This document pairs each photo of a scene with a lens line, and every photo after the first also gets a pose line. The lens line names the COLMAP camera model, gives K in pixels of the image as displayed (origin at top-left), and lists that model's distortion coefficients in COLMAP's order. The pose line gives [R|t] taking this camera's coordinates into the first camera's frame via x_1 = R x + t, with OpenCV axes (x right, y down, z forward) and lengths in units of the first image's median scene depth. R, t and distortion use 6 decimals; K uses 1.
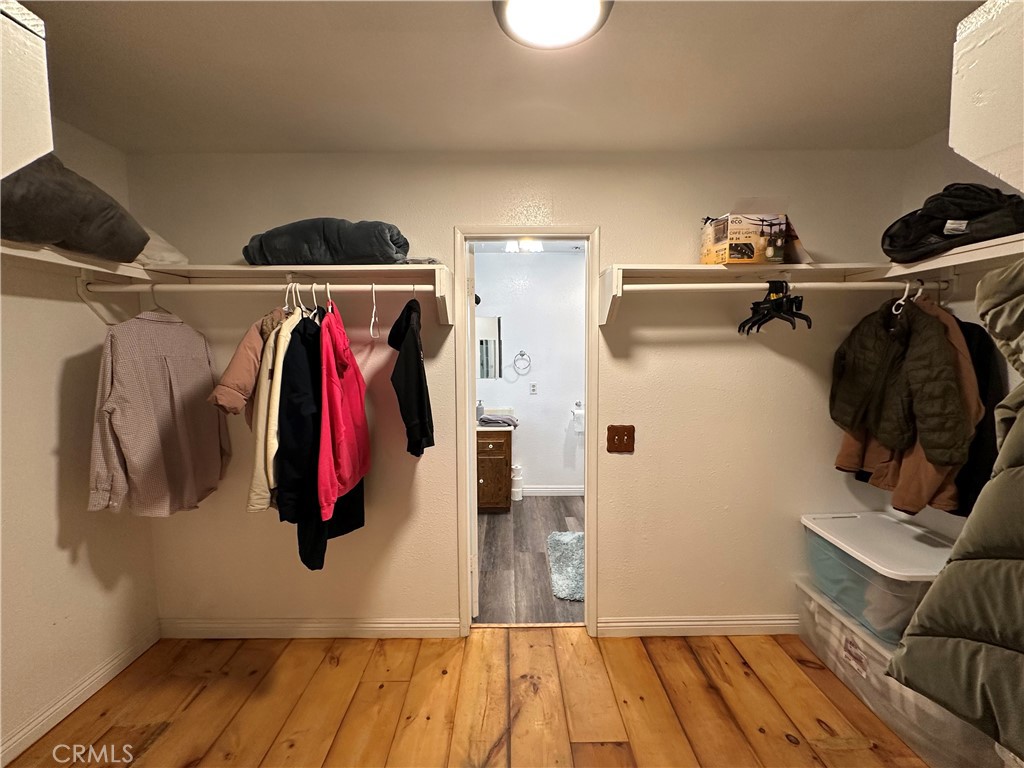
lens RADIAL K [[440.1, 0, 511.1], [0, 440.1, 382.8], [0, 0, 1]] dist [0.001209, 0.000015]
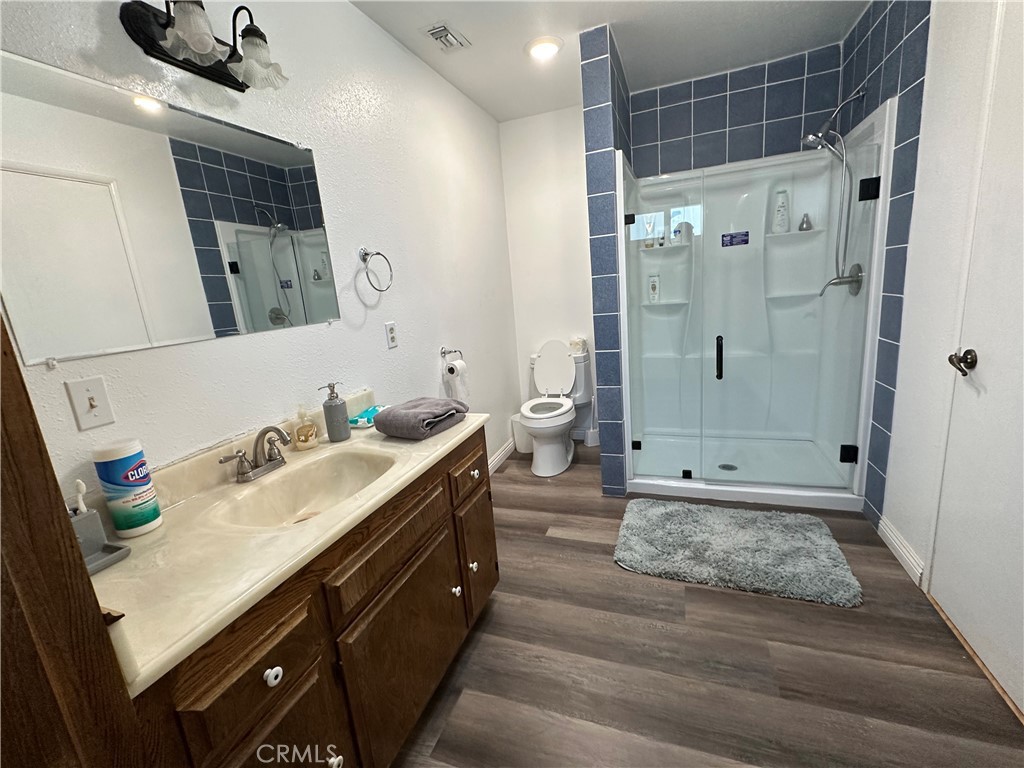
lens RADIAL K [[440.1, 0, 512.7], [0, 440.1, 382.1], [0, 0, 1]] dist [0.001209, 0.000015]
pose [[0.348860, -0.228524, 0.908886, -0.380758], [0.155201, 0.970511, 0.184447, -0.005667], [-0.924235, 0.076713, 0.374039, 0.816509]]
